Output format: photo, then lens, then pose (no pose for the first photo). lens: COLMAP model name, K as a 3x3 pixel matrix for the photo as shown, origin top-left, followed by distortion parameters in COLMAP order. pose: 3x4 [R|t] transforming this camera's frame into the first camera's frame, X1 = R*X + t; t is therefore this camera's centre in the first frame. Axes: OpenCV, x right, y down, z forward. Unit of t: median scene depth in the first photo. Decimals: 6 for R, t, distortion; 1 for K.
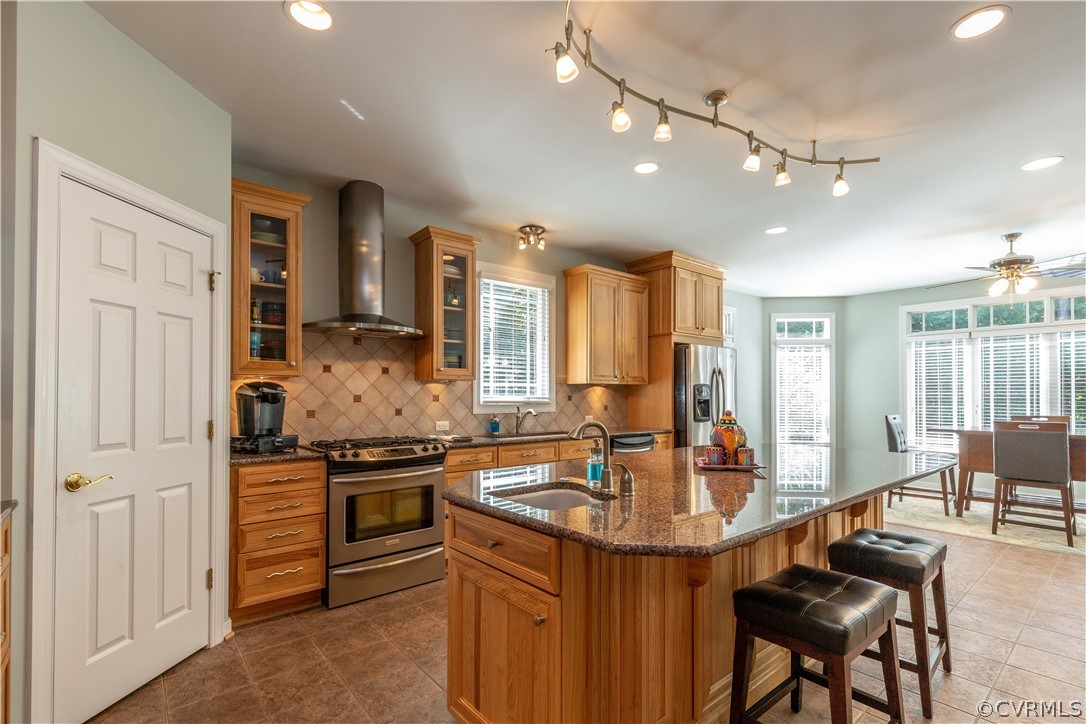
lens RADIAL K [[495.6, 0, 579.4], [0, 495.6, 390.5], [0, 0, 1]] dist [0.005003, -0.000964]
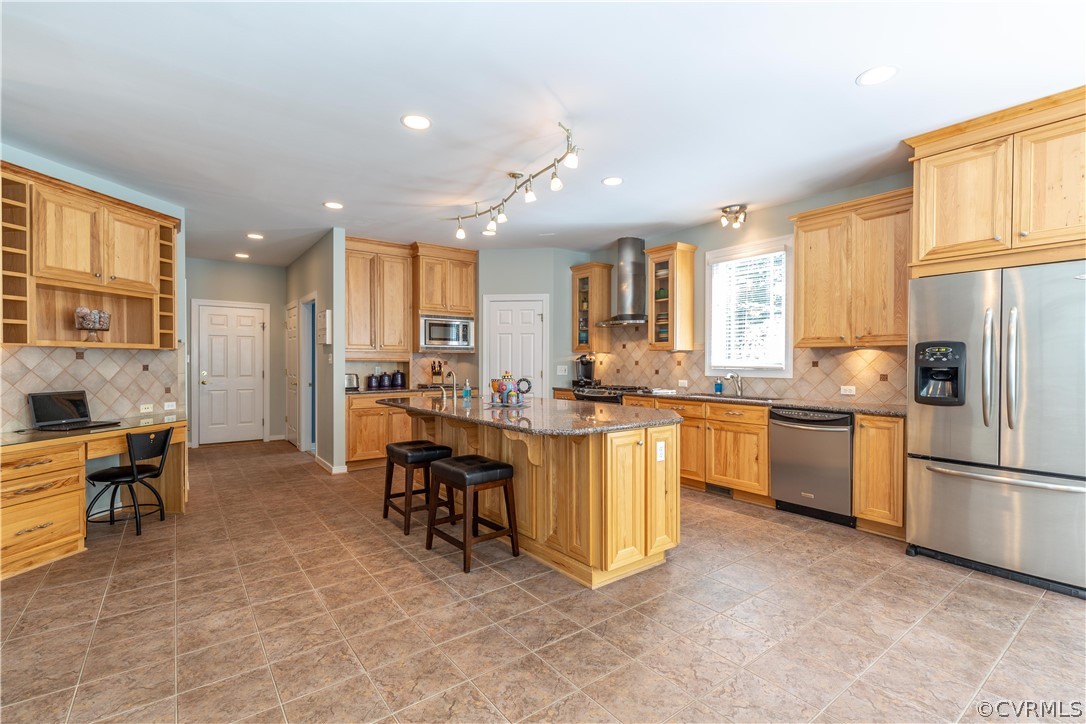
lens RADIAL K [[495.6, 0, 544.0], [0, 495.6, 363.4], [0, 0, 1]] dist [0.005003, -0.000964]
pose [[-0.082334, -0.000084, -0.996605, 1.222337], [0.005715, 0.999984, -0.000557, 0.016329], [0.996588, -0.005742, -0.082332, 0.797627]]
